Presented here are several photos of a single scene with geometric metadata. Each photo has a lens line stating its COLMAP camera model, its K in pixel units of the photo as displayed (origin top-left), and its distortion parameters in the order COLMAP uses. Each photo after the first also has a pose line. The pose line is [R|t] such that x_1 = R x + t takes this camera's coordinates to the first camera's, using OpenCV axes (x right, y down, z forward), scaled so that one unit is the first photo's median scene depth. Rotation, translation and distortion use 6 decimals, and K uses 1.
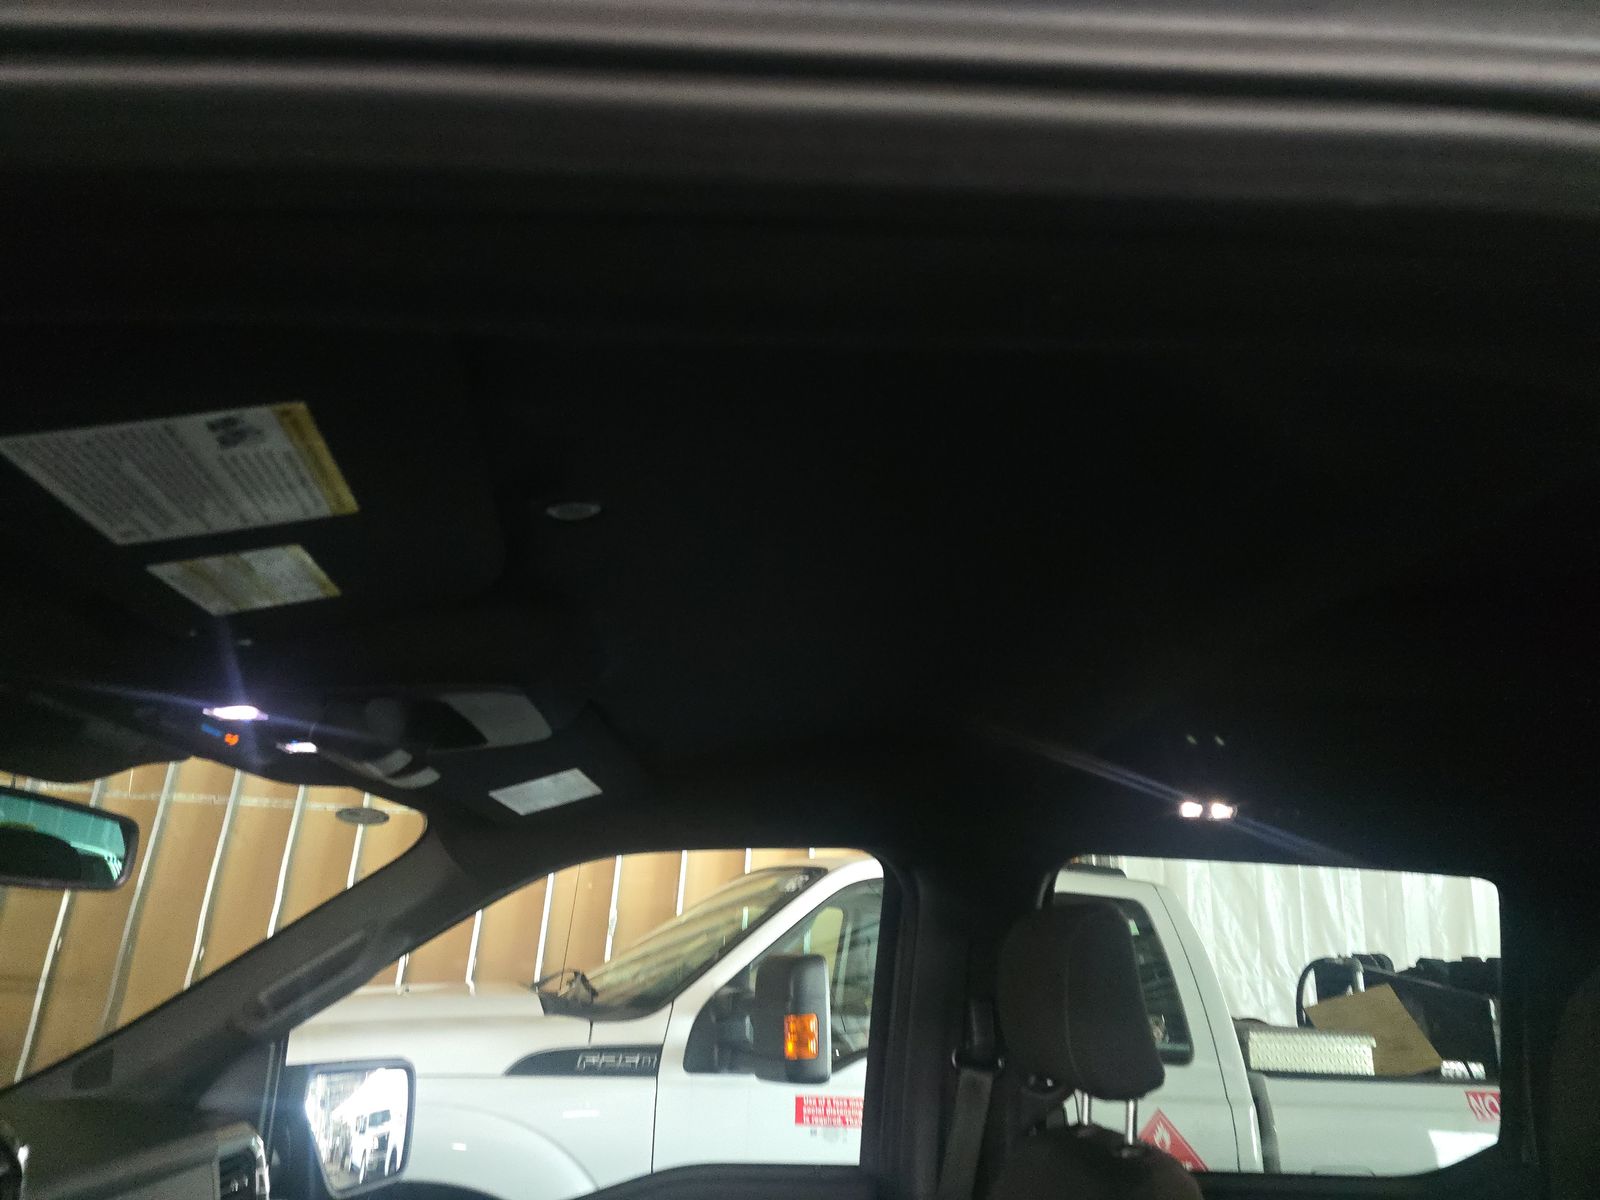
lens RADIAL K [[1069.4, 0, 805.8], [0, 1069.4, 594.1], [0, 0, 1]] dist [0.055136, -0.041257]
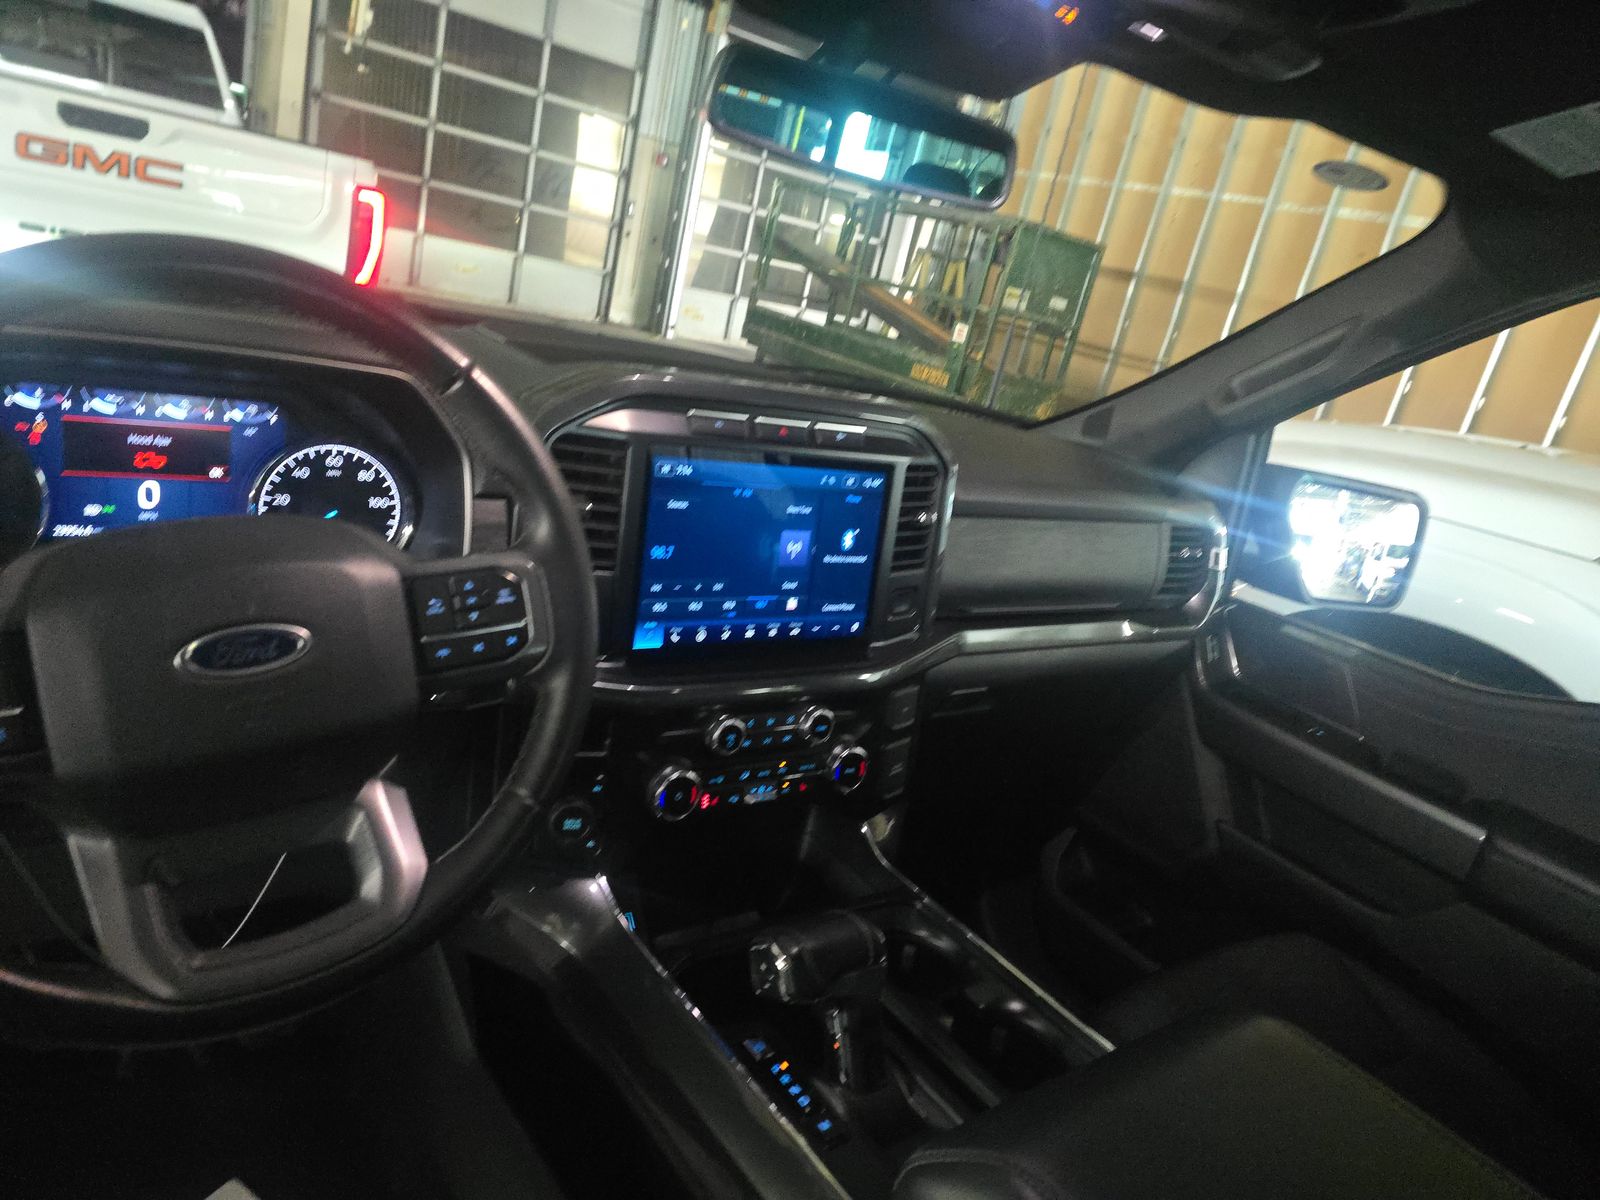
lens RADIAL K [[1069.4, 0, 802.5], [0, 1069.4, 600.0], [0, 0, 1]] dist [0.055136, -0.041257]
pose [[0.546613, 0.325374, -0.771586, 0.055748], [0.094808, 0.891452, 0.443085, 0.063664], [0.832001, -0.315349, 0.456432, 0.144843]]
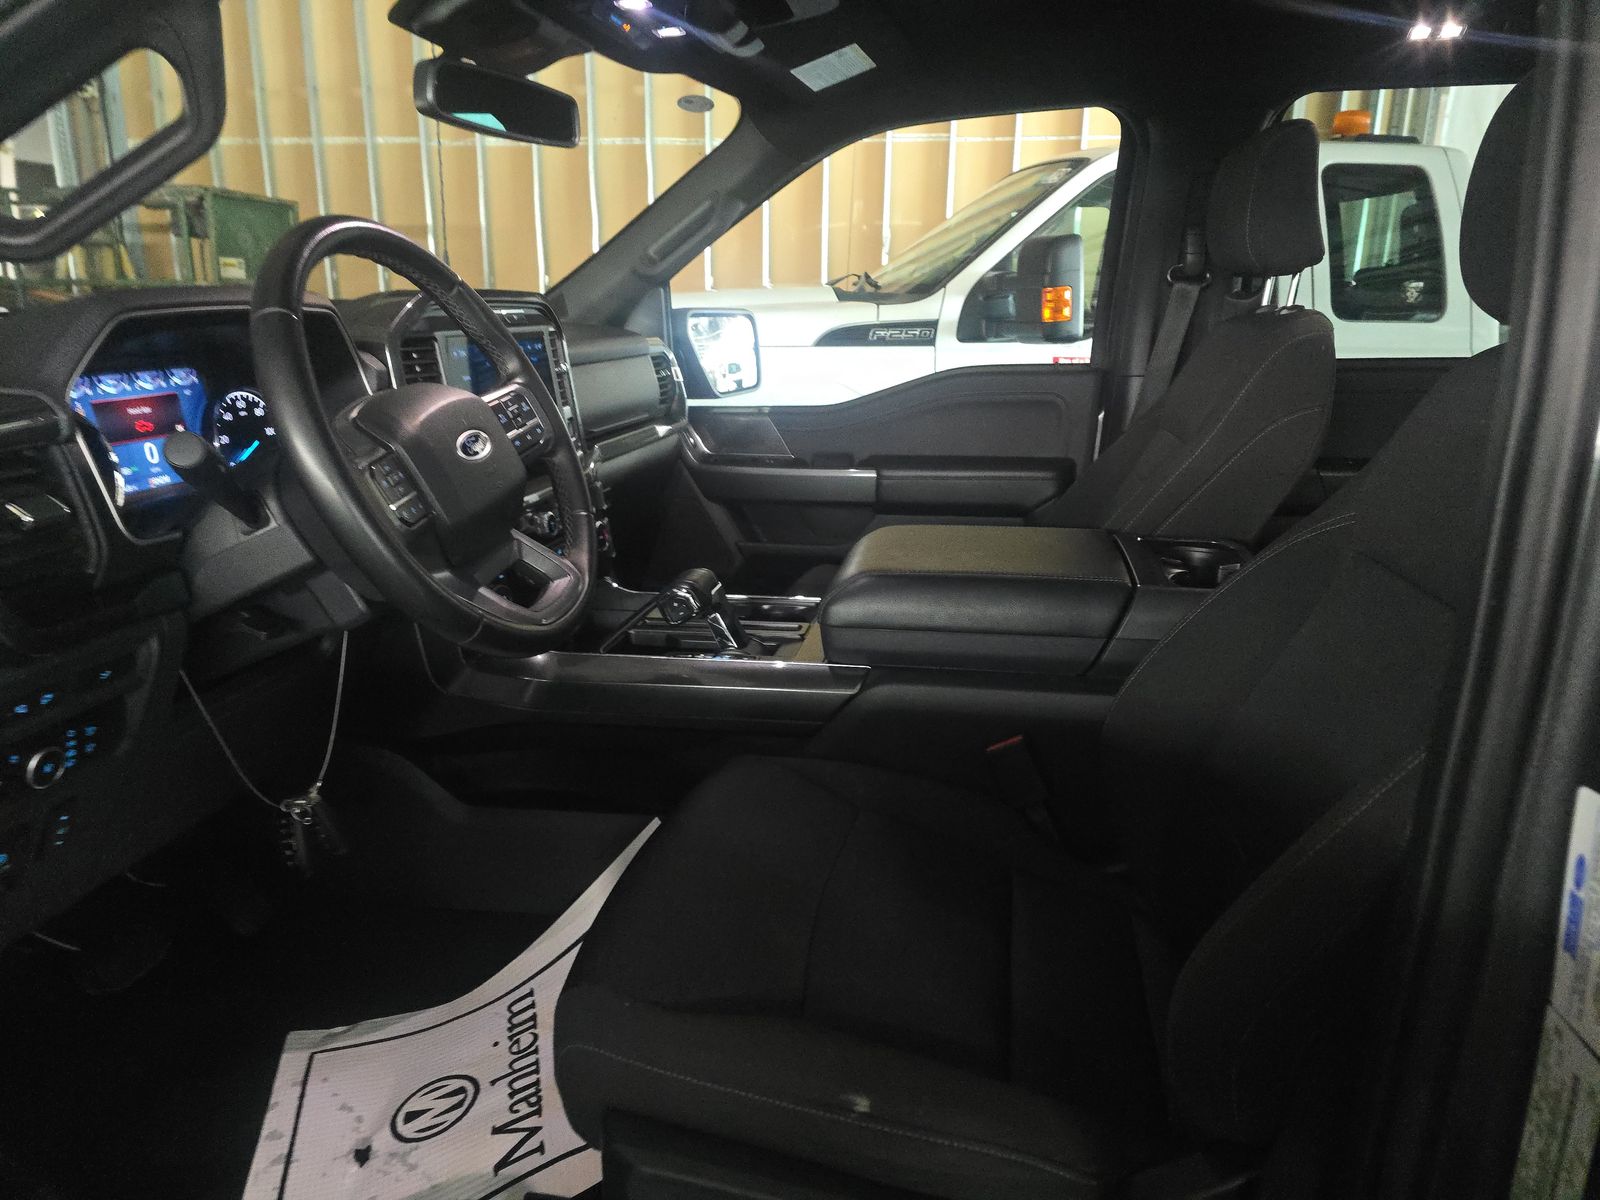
lens RADIAL K [[1069.4, 0, 810.1], [0, 1069.4, 603.5], [0, 0, 1]] dist [0.055136, -0.041257]
pose [[0.971033, 0.022645, -0.237868, 0.029204], [0.117390, 0.821866, 0.557454, -0.005026], [0.208120, -0.569230, 0.795401, -0.231324]]
